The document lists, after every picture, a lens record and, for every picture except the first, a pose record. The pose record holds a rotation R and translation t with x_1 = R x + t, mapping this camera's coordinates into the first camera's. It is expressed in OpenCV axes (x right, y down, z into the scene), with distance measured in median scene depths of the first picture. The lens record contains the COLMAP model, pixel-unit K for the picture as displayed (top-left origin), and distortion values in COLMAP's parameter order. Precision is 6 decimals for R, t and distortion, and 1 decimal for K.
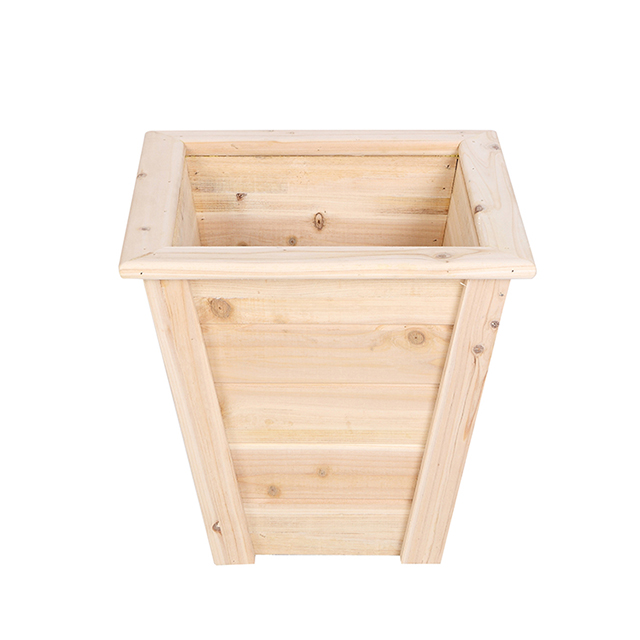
lens RADIAL K [[2172.9, 0, 320.3], [0, 2172.9, 318.7], [0, 0, 1]] dist [-0.141945, 0.000000]
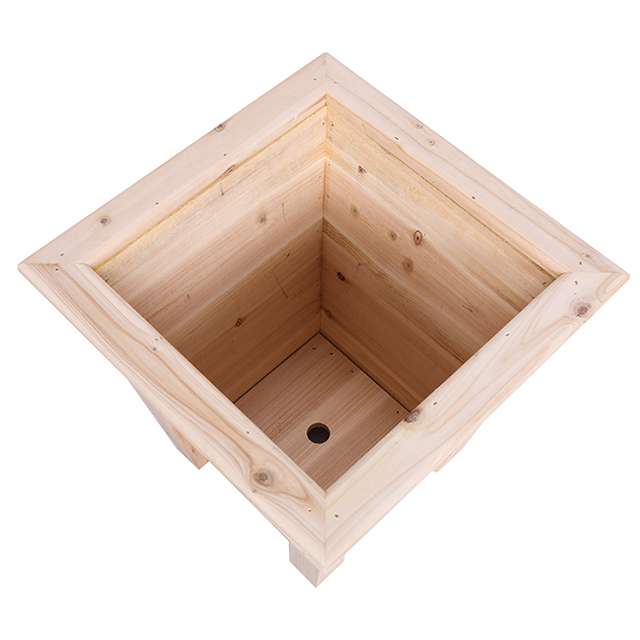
lens RADIAL K [[1097.6, 0, 315.5], [0, 1097.6, 319.1], [0, 0, 1]] dist [-0.019346, 0.000000]
pose [[0.690446, 0.618436, -0.375263, 0.175085], [-0.307870, 0.720652, 0.621189, -0.313382], [0.654599, -0.313365, 0.687969, 0.678292]]
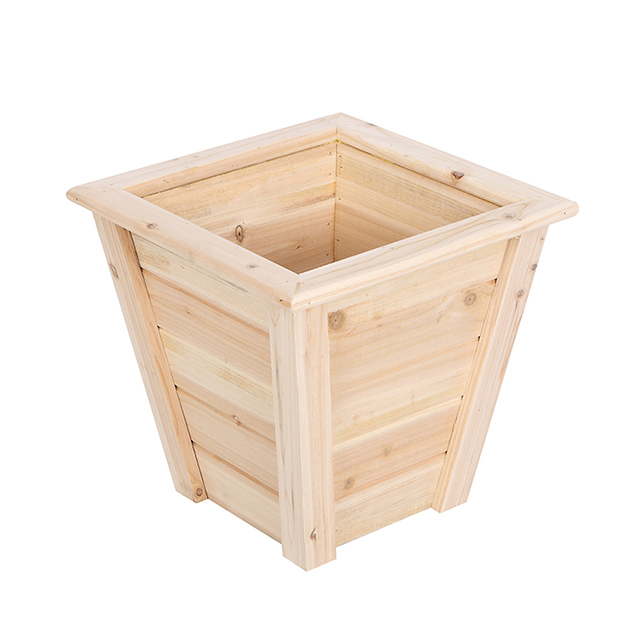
lens RADIAL K [[2172.9, 0, 320.6], [0, 2172.9, 320.7], [0, 0, 1]] dist [-0.141945, 0.000000]
pose [[0.778759, -0.270132, 0.566182, -0.600768], [0.262628, 0.960029, 0.096808, -0.100573], [-0.569702, 0.073305, 0.818575, 0.143131]]
